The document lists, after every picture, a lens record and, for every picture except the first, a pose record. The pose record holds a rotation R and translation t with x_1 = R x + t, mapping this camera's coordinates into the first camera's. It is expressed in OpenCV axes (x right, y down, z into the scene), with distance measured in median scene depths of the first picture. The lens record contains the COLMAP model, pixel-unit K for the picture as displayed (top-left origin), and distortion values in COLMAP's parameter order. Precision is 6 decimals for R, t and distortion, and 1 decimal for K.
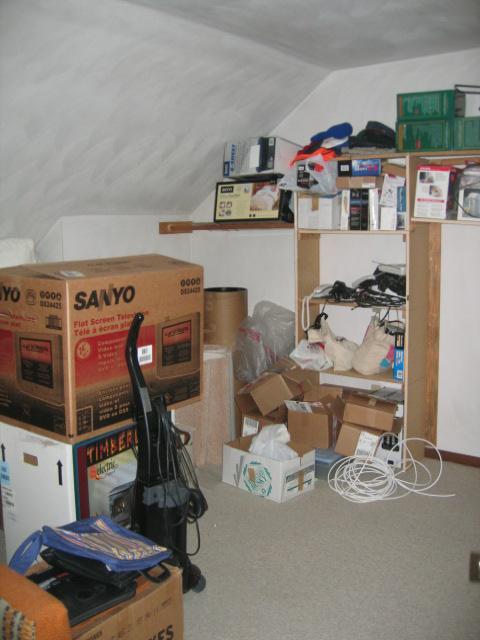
lens RADIAL K [[669.4, 0, 243.2], [0, 669.4, 316.2], [0, 0, 1]] dist [-0.082964, 0.000000]
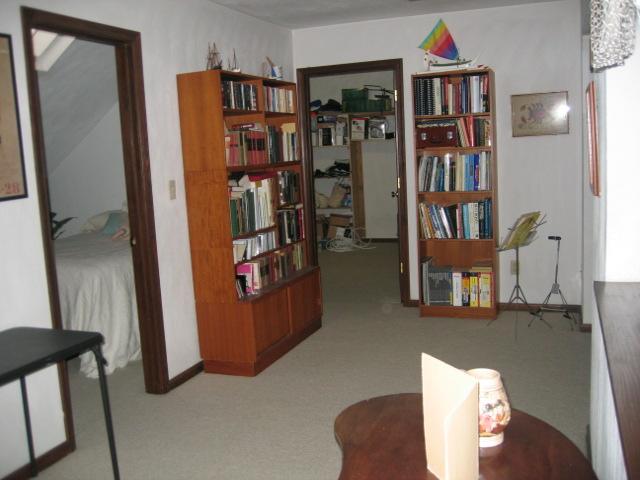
lens RADIAL K [[669.4, 0, 317.9], [0, 669.4, 240.4], [0, 0, 1]] dist [-0.082964, 0.000000]
pose [[0.960209, -0.070567, 0.270219, -0.530127], [0.075585, 0.997106, -0.008197, 0.225211], [-0.268859, 0.028296, 0.962764, -1.273958]]
